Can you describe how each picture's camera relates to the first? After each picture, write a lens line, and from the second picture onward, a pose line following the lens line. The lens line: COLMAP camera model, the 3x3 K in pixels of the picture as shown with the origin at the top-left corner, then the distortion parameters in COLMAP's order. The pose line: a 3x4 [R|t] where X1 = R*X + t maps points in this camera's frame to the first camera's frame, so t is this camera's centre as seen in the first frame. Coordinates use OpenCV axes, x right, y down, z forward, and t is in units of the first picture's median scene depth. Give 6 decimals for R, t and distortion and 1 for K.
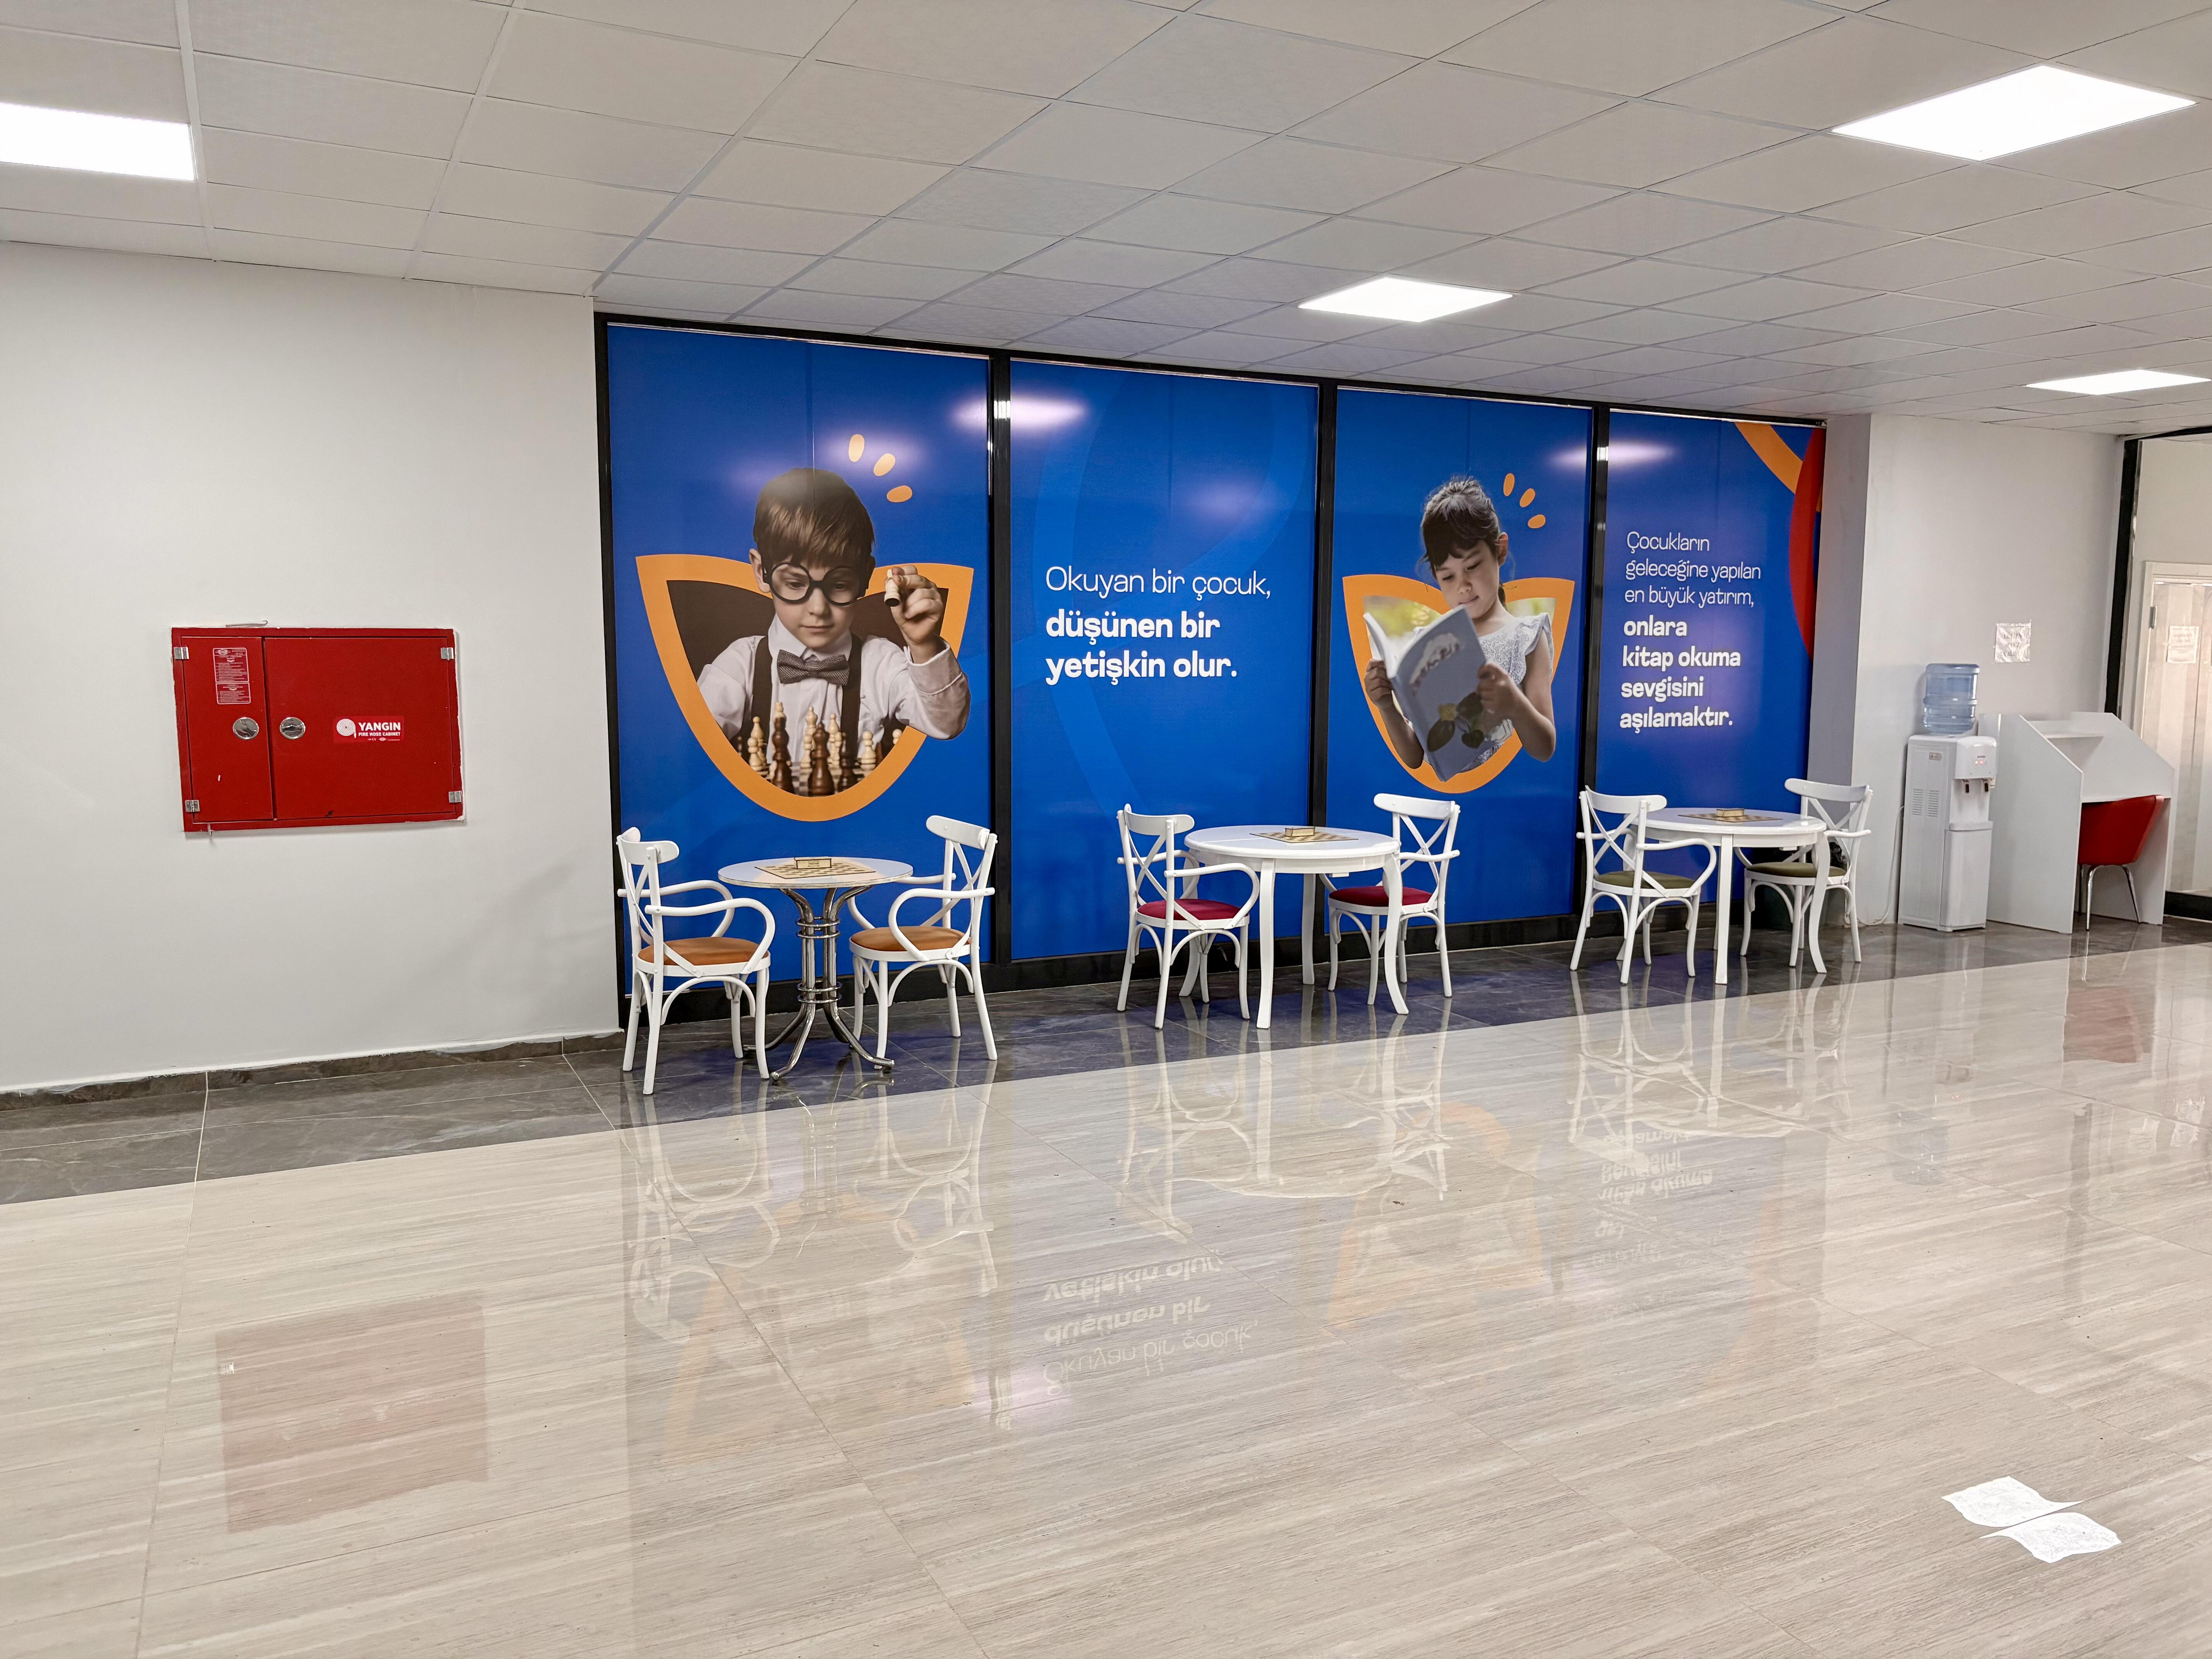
lens RADIAL K [[1672.5, 0, 1106.0], [0, 1672.5, 829.5], [0, 0, 1]] dist [0.094257, -0.152381]
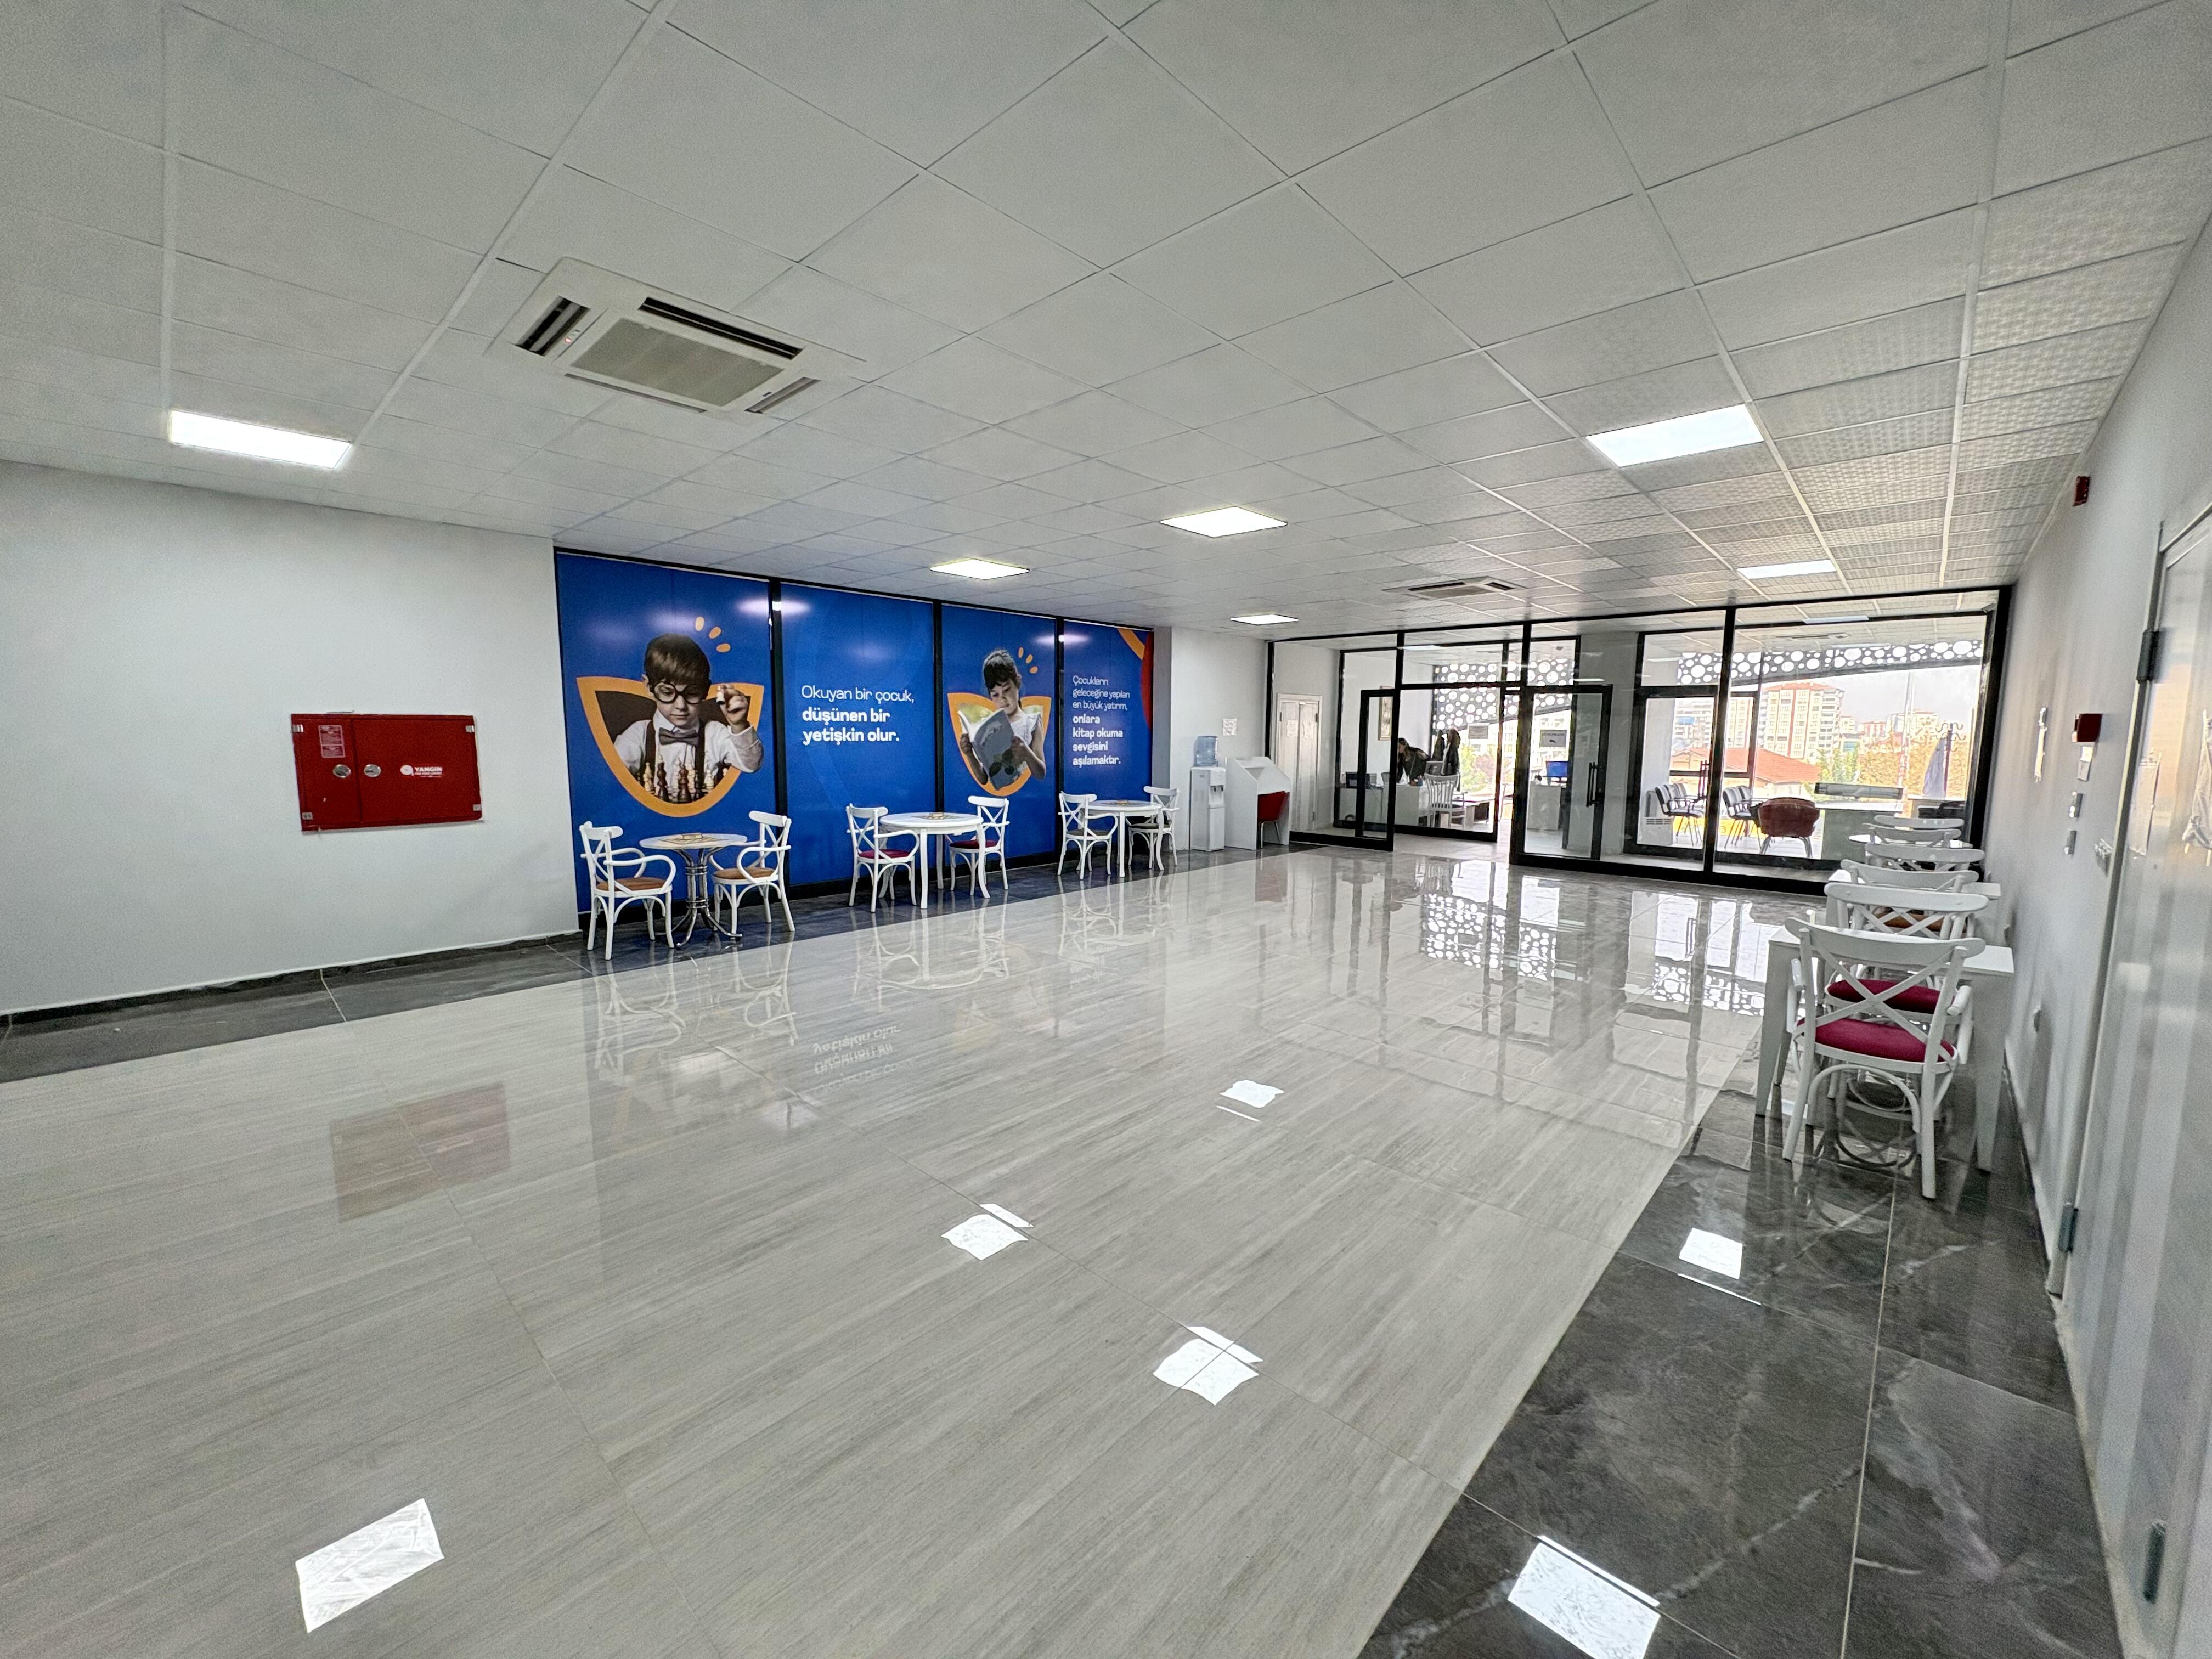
lens RADIAL K [[884.2, 0, 1106.0], [0, 884.2, 829.5], [0, 0, 1]] dist [0.000035, 0.000066]
pose [[0.937725, -0.036685, 0.345436, -0.066907], [0.035046, 0.999325, 0.010990, 0.014846], [-0.345606, 0.001801, 0.938378, -0.110206]]
